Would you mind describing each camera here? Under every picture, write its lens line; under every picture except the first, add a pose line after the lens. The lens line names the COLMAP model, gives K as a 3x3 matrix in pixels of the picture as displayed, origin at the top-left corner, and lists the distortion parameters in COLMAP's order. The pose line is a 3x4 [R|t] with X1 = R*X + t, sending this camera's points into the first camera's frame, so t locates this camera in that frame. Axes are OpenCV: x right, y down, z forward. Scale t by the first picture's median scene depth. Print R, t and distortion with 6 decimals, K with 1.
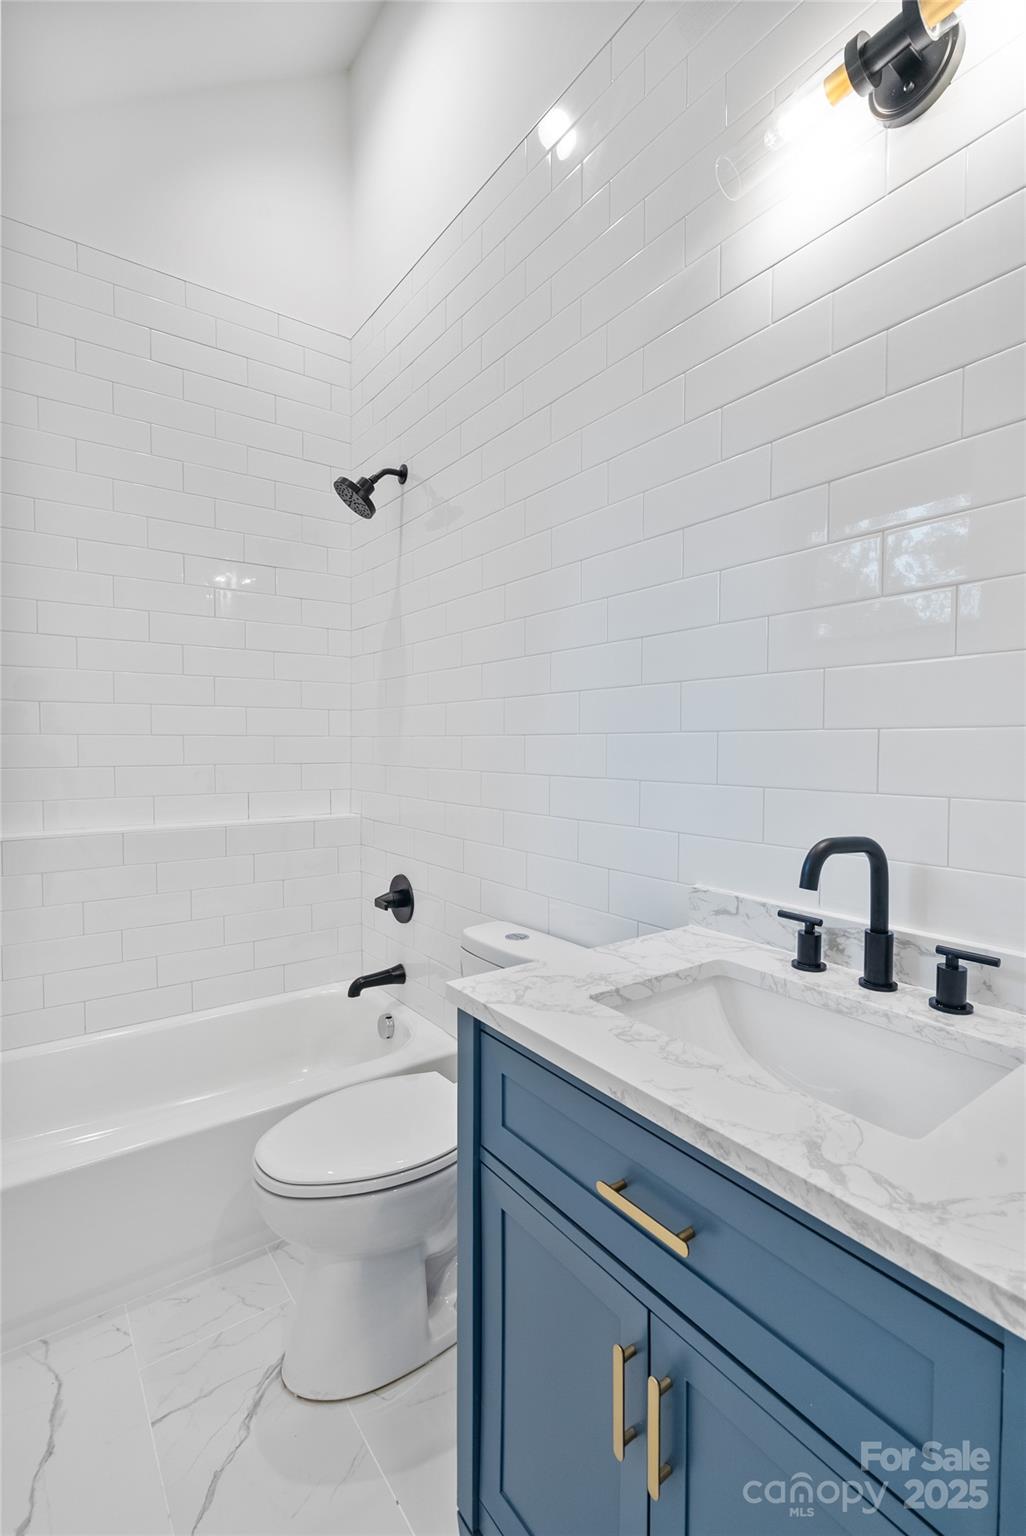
lens RADIAL K [[704.1, 0, 515.1], [0, 704.1, 765.7], [0, 0, 1]] dist [-0.007392, 0.001960]
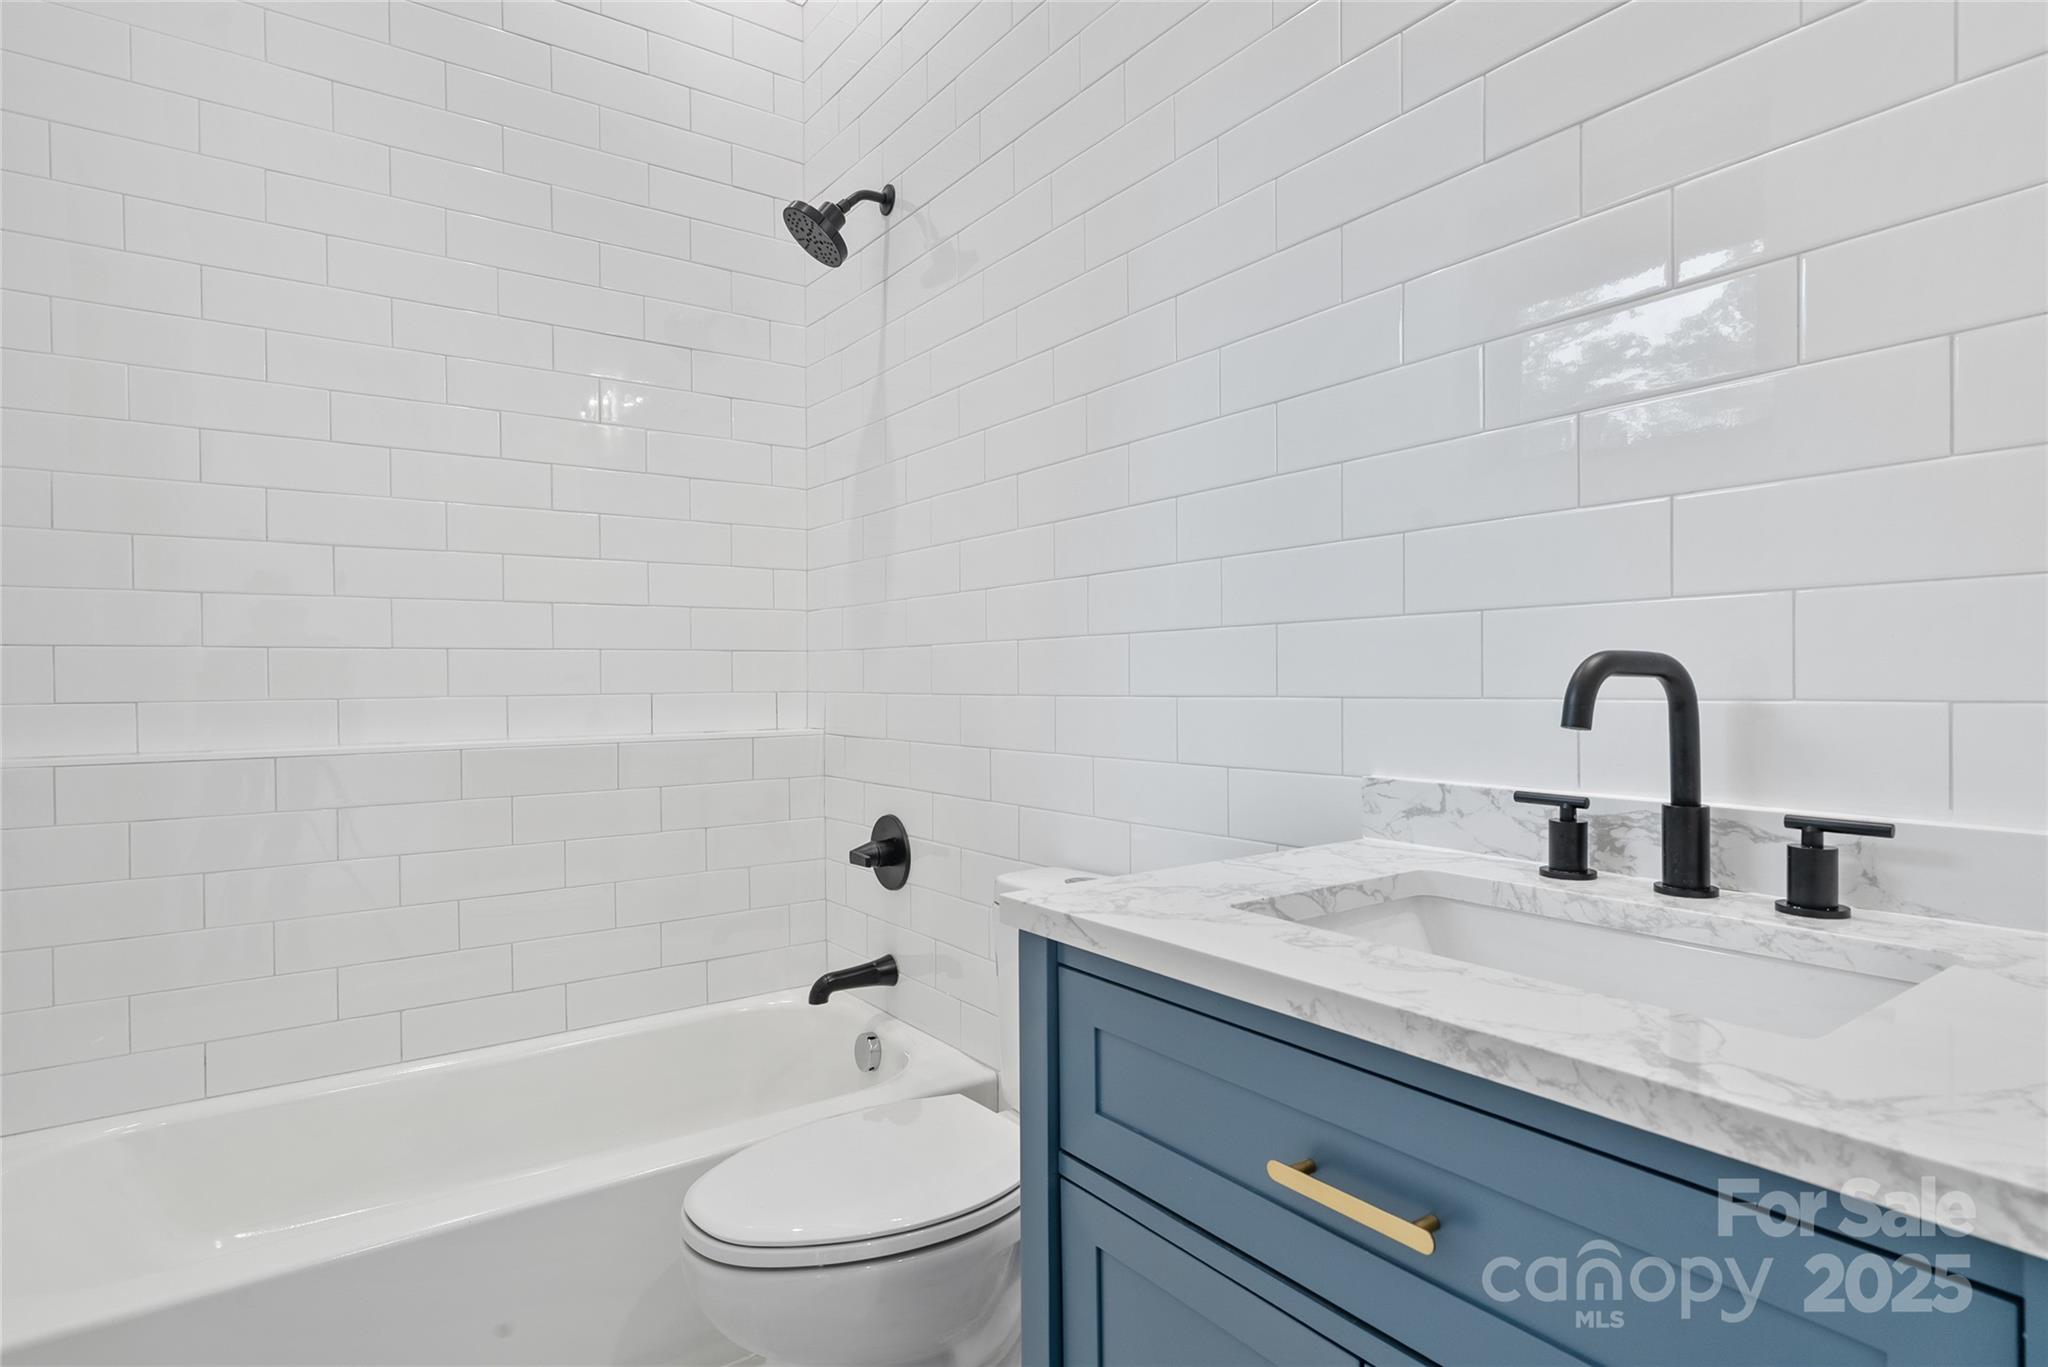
lens RADIAL K [[1079.3, 0, 1025.9], [0, 1079.3, 681.5], [0, 0, 1]] dist [0.003642, -0.000603]
pose [[0.999912, -0.010991, -0.007443, -0.061974], [0.010772, 0.999525, -0.028871, 0.138256], [0.007756, 0.028788, 0.999555, 0.021072]]
